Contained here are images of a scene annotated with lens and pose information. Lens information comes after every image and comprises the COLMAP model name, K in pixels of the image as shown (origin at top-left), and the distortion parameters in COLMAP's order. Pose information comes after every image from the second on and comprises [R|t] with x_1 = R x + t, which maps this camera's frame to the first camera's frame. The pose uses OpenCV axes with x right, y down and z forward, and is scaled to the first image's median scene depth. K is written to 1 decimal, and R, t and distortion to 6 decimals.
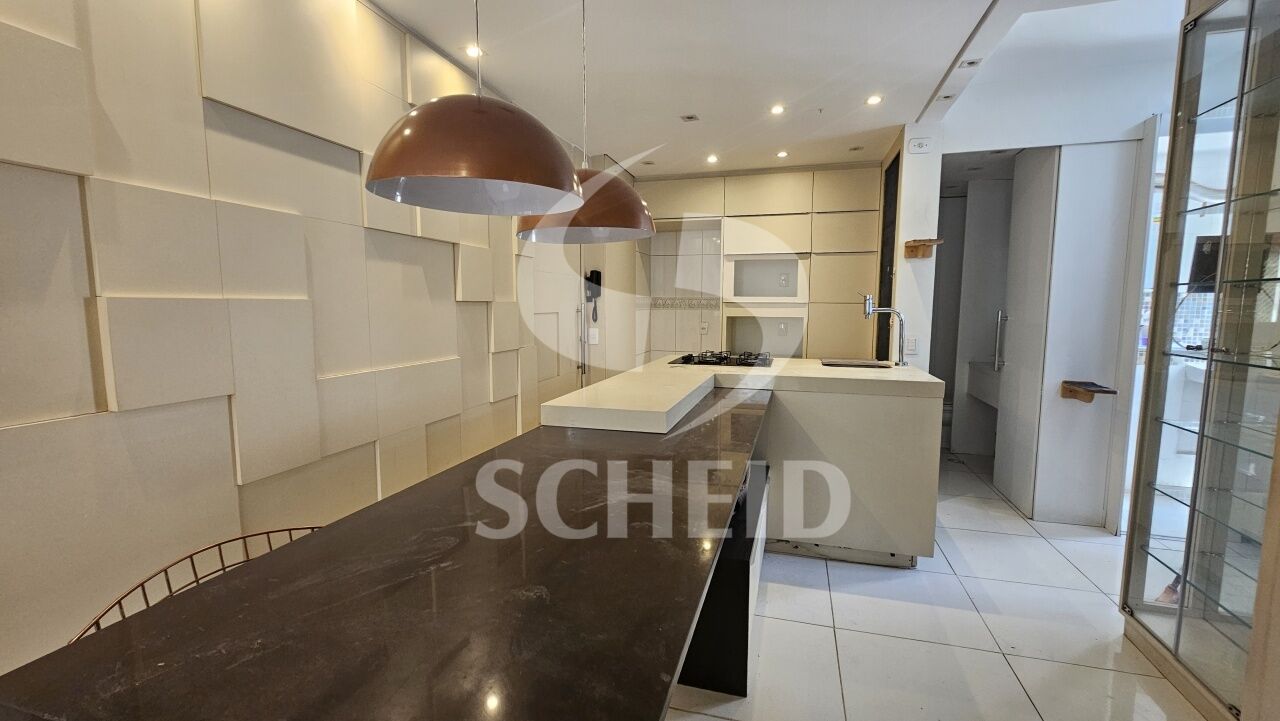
lens RADIAL K [[526.3, 0, 645.3], [0, 526.3, 356.7], [0, 0, 1]] dist [0.003312, -0.000388]
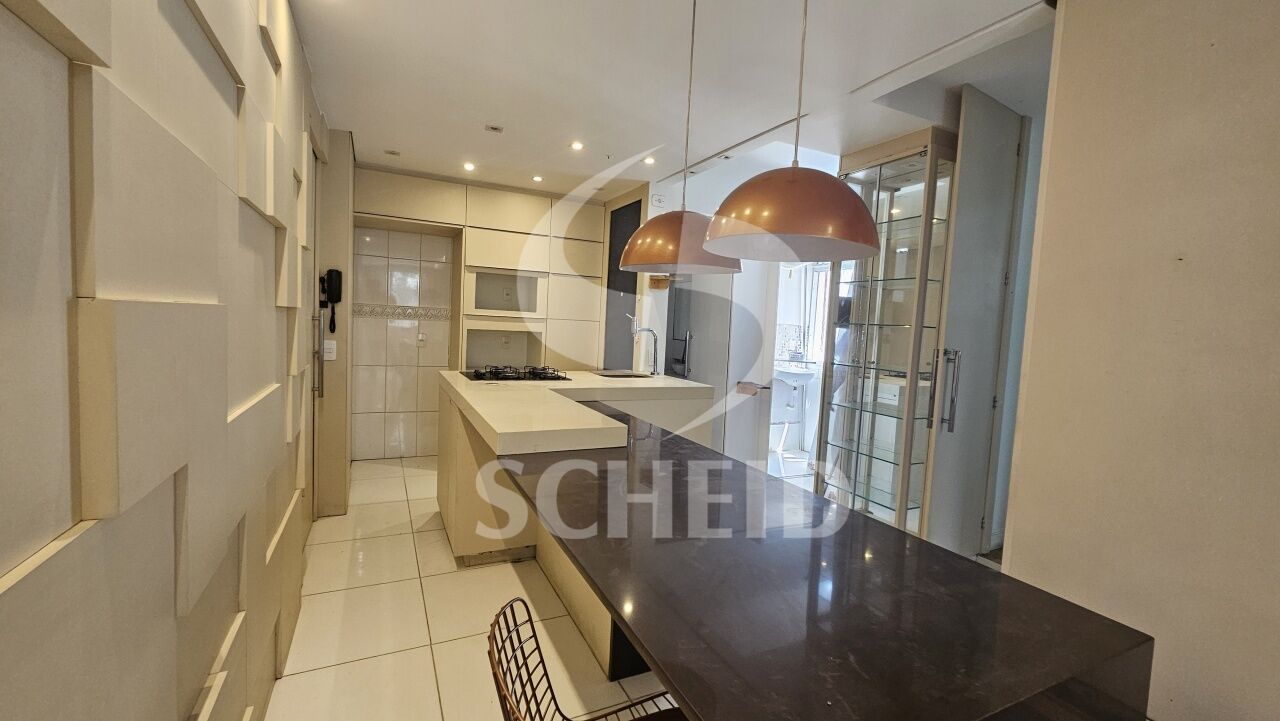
lens RADIAL K [[526.3, 0, 651.3], [0, 526.3, 355.6], [0, 0, 1]] dist [0.003312, -0.000388]
pose [[0.728517, -0.008859, 0.684970, -0.294980], [0.021785, 0.999710, -0.010241, -0.012254], [-0.684681, 0.022383, 0.728499, 0.076286]]
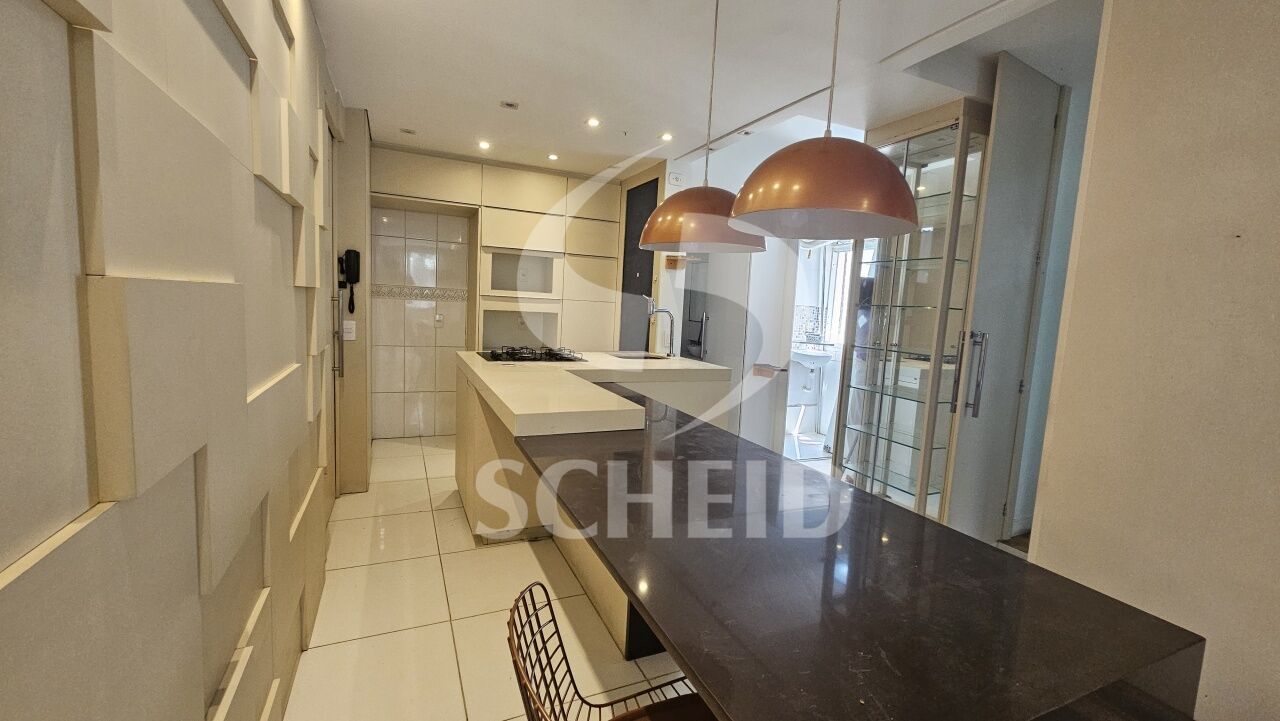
lens RADIAL K [[526.3, 0, 648.1], [0, 526.3, 355.2], [0, 0, 1]] dist [0.003312, -0.000388]
pose [[0.751235, -0.028873, 0.659403, -0.291643], [0.017423, 0.999562, 0.023917, -0.012641], [-0.659804, -0.006479, 0.751409, 0.084566]]
